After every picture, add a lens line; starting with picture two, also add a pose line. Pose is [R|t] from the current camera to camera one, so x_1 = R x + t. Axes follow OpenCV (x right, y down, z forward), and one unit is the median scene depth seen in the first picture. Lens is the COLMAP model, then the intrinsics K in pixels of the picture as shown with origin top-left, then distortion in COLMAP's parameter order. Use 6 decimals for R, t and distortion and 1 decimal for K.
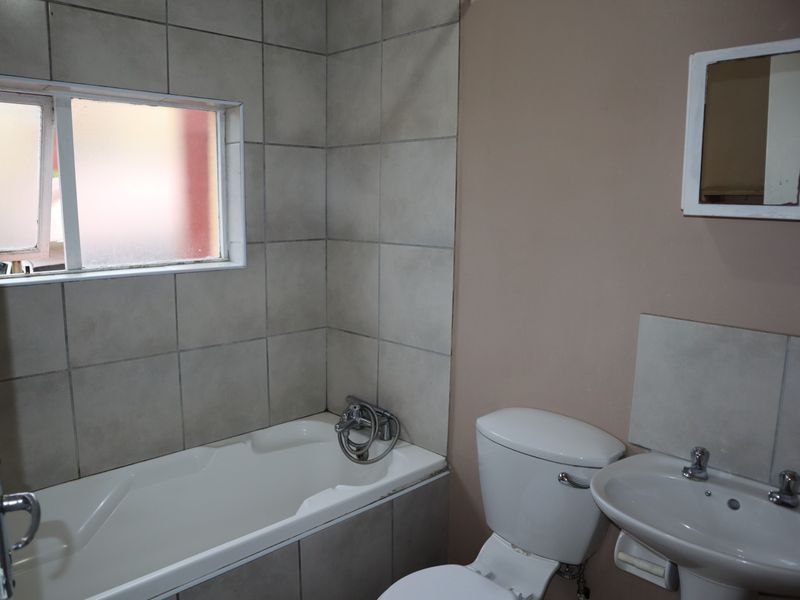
lens RADIAL K [[623.6, 0, 402.2], [0, 623.6, 304.2], [0, 0, 1]] dist [-0.125330, 0.073181]
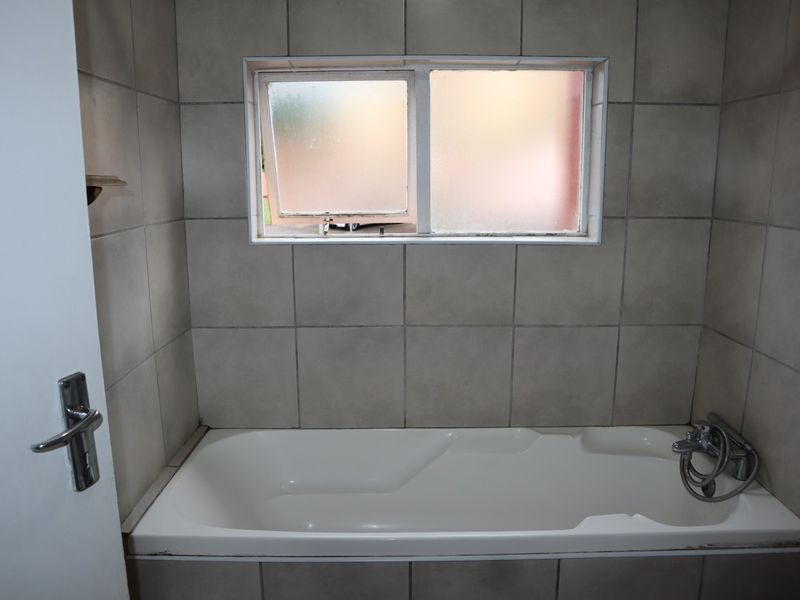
lens RADIAL K [[623.6, 0, 398.3], [0, 623.6, 304.5], [0, 0, 1]] dist [-0.125330, 0.073181]
pose [[0.708679, 0.129650, -0.693516, 0.170222], [-0.104586, 0.991415, 0.078469, -0.012971], [0.697736, 0.016922, 0.716155, 0.165298]]
